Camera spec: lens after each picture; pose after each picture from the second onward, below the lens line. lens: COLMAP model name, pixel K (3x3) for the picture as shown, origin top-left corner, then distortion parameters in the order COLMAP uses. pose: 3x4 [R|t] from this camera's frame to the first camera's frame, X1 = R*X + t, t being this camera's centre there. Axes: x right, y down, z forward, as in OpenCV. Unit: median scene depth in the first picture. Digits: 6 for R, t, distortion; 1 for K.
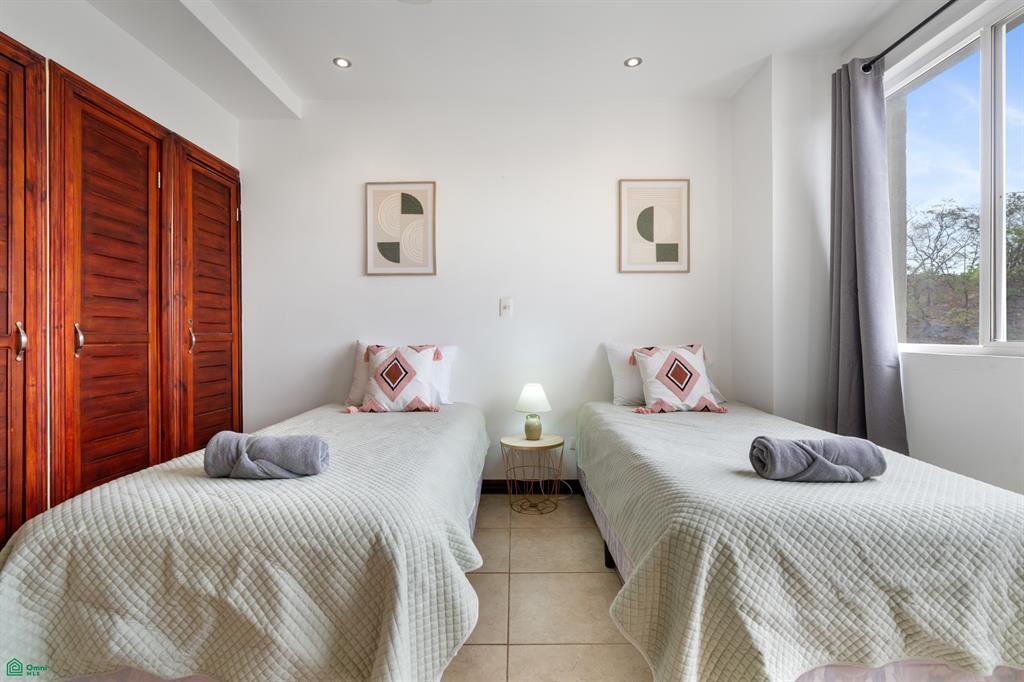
lens RADIAL K [[468.3, 0, 513.8], [0, 468.3, 343.3], [0, 0, 1]] dist [-0.001829, 0.000838]
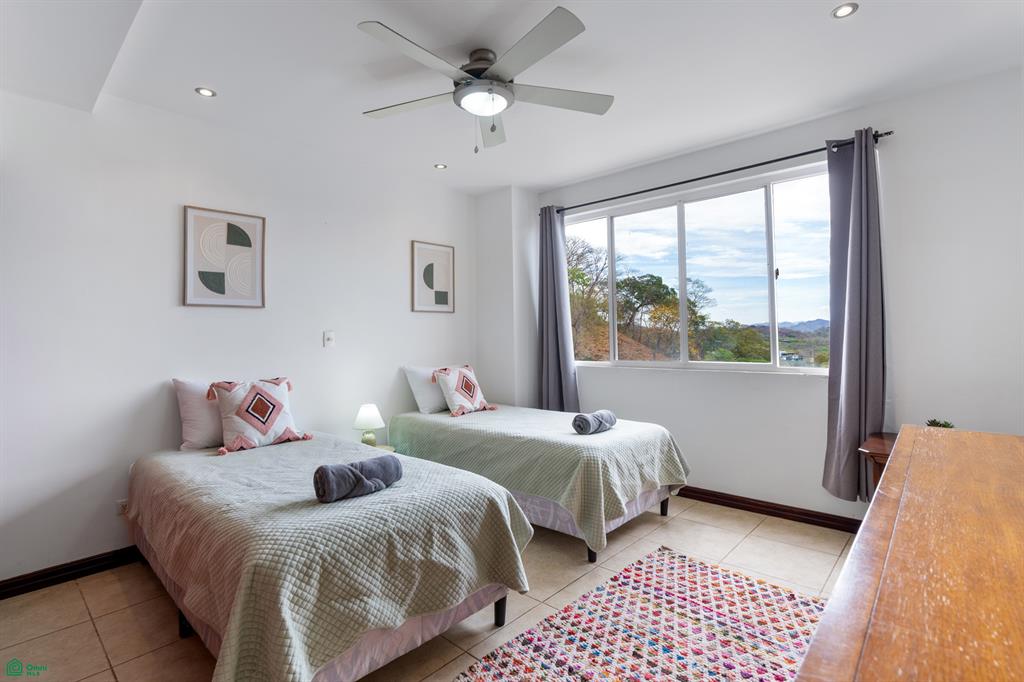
lens RADIAL K [[486.1, 0, 513.0], [0, 486.1, 335.5], [0, 0, 1]] dist [-0.034672, -0.000616]
pose [[0.676738, -0.003466, 0.736216, -0.661993], [0.025446, 0.999502, -0.018684, -0.061128], [-0.735784, 0.031378, 0.676489, -0.121095]]
